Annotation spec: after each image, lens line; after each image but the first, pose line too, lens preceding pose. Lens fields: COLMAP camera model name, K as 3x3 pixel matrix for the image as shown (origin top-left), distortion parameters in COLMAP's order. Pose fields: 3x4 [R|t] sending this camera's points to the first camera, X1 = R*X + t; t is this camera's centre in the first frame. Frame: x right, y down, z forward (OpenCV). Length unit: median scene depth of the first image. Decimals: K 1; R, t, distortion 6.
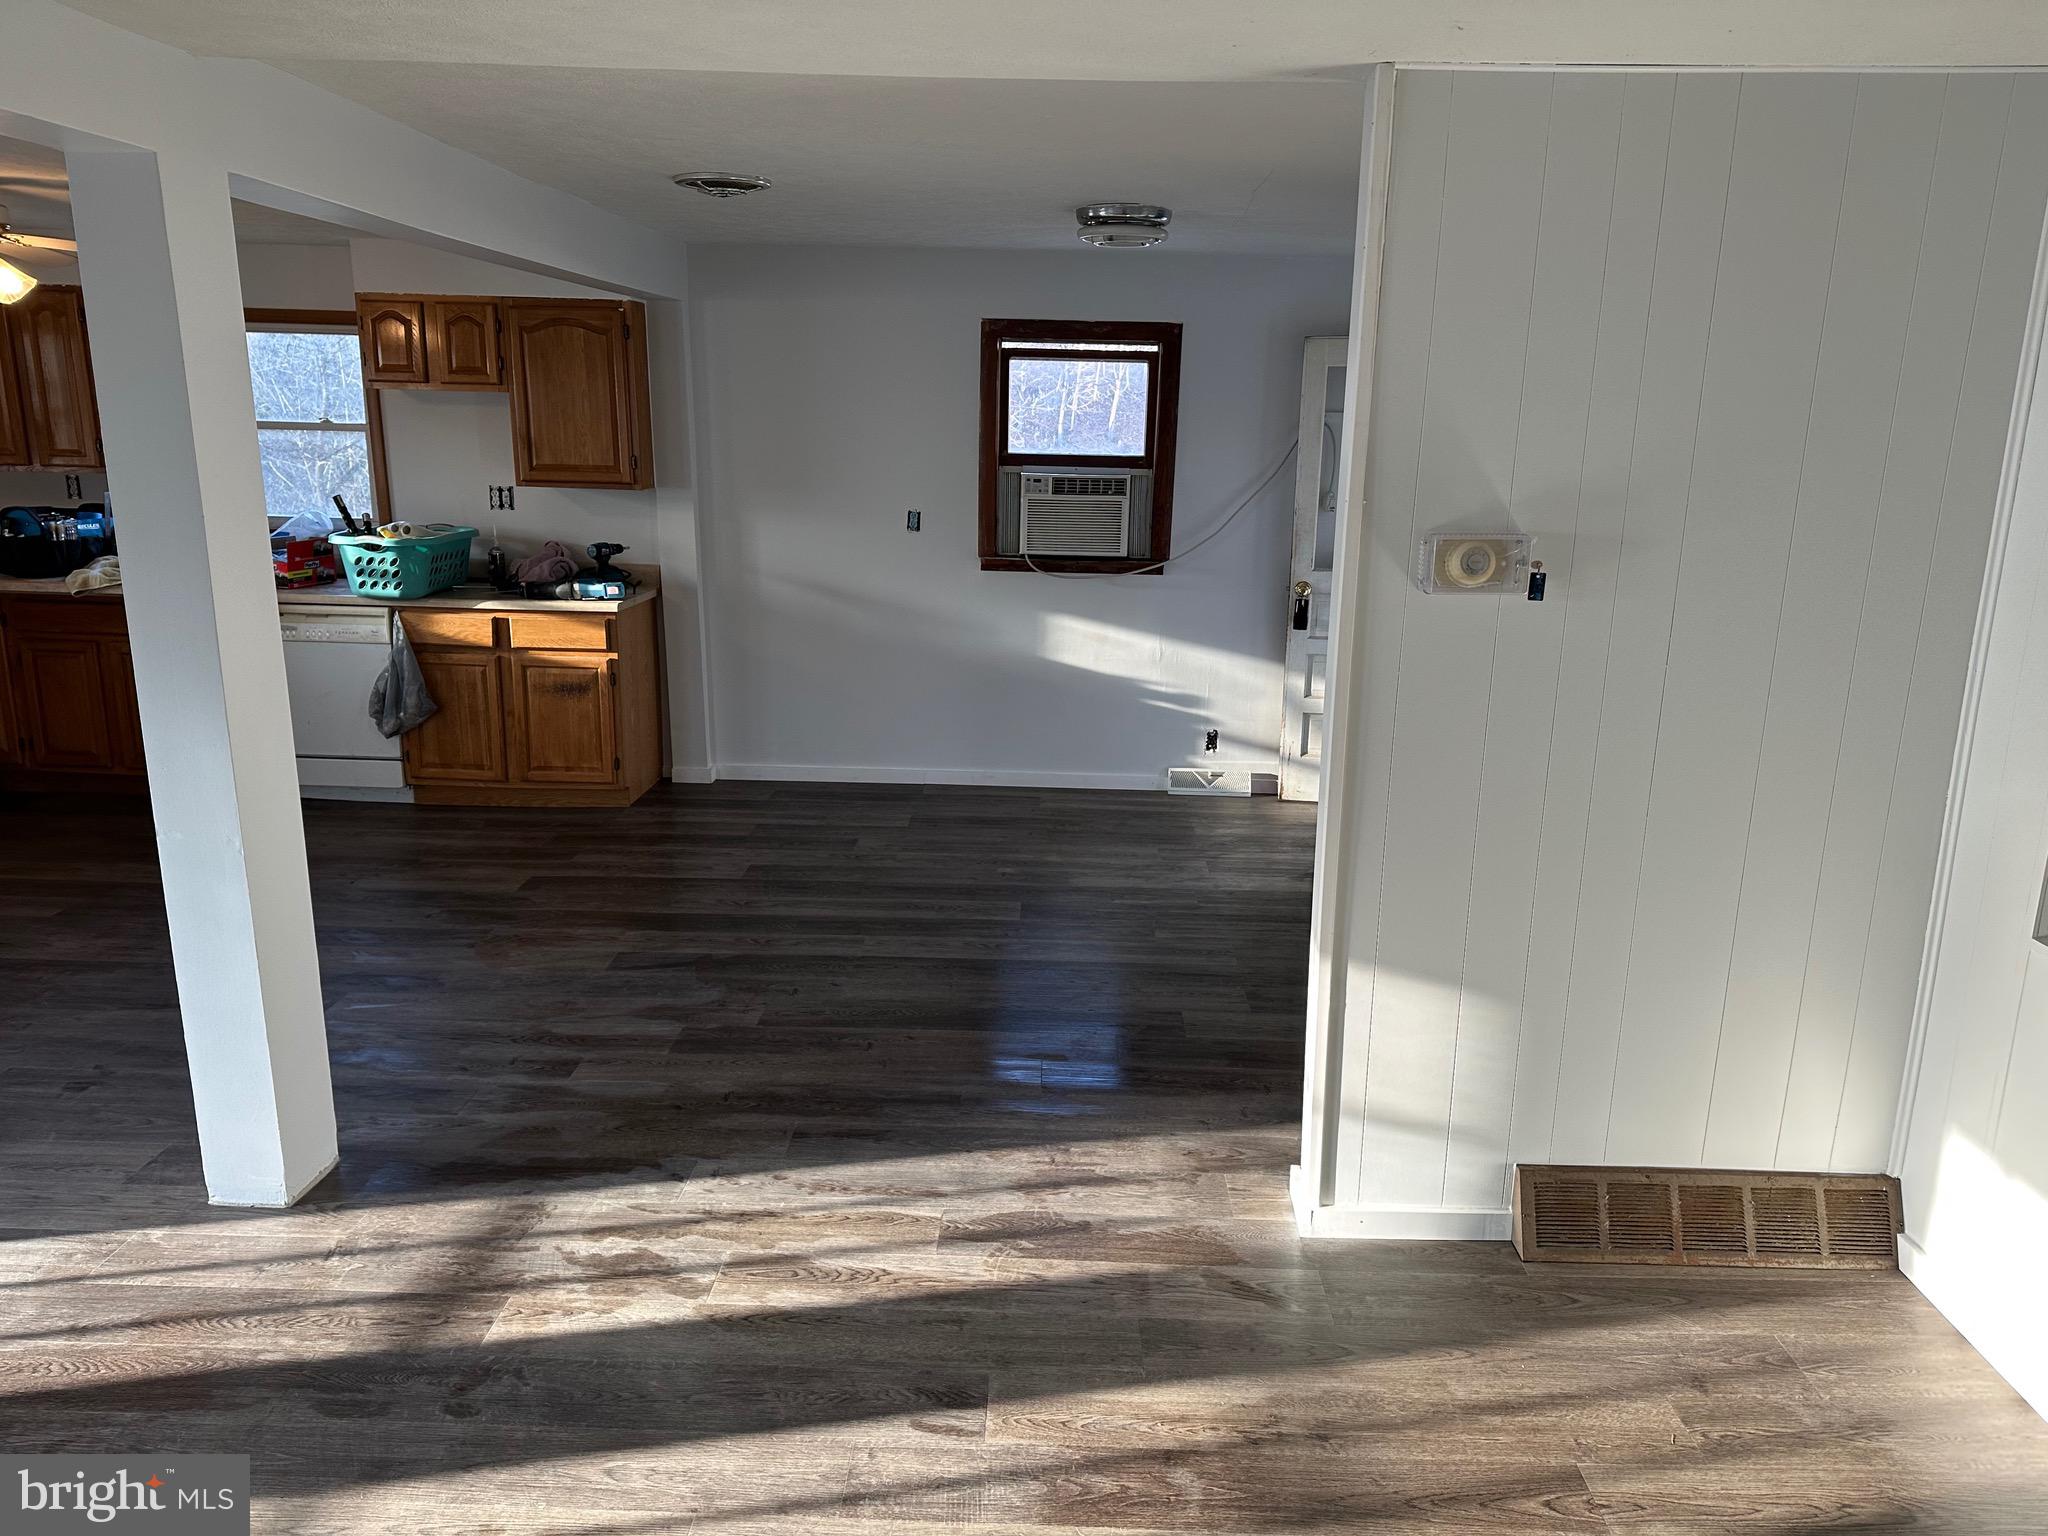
lens RADIAL K [[1437.9, 0, 1017.6], [0, 1437.9, 784.8], [0, 0, 1]] dist [0.045187, -0.053423]
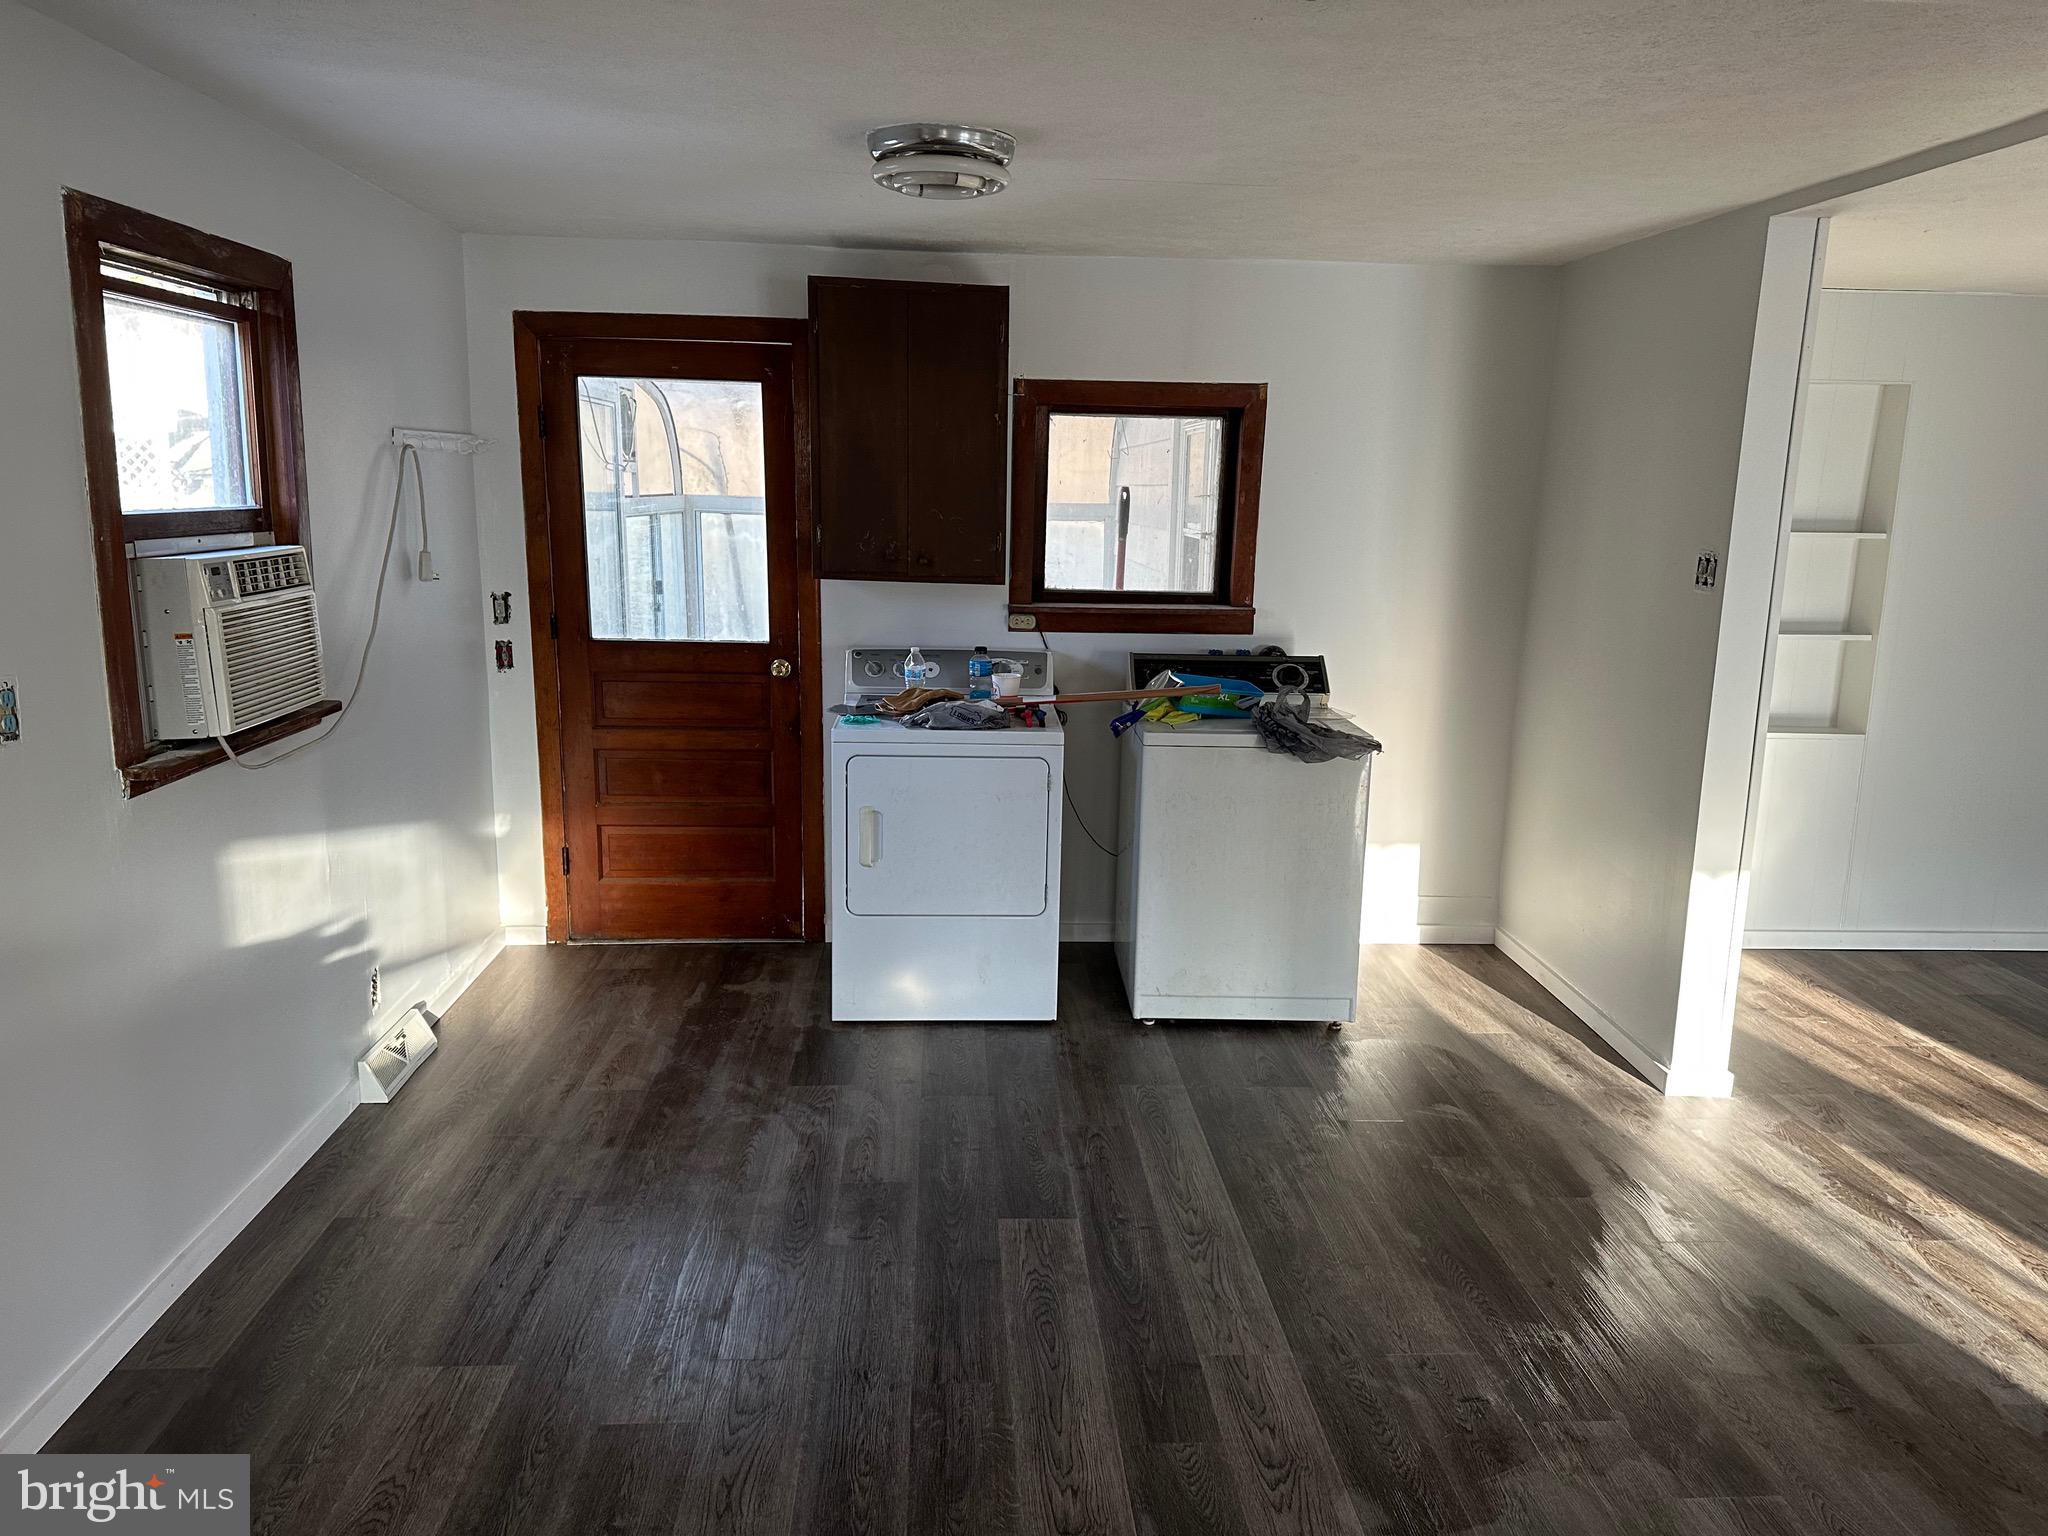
lens RADIAL K [[1437.9, 0, 1026.4], [0, 1437.9, 751.8], [0, 0, 1]] dist [0.045187, -0.053423]
pose [[-0.108732, -0.206733, 0.972337, -0.894300], [0.216073, 0.949835, 0.226111, -0.396721], [-0.970304, 0.234682, -0.058608, 1.527267]]
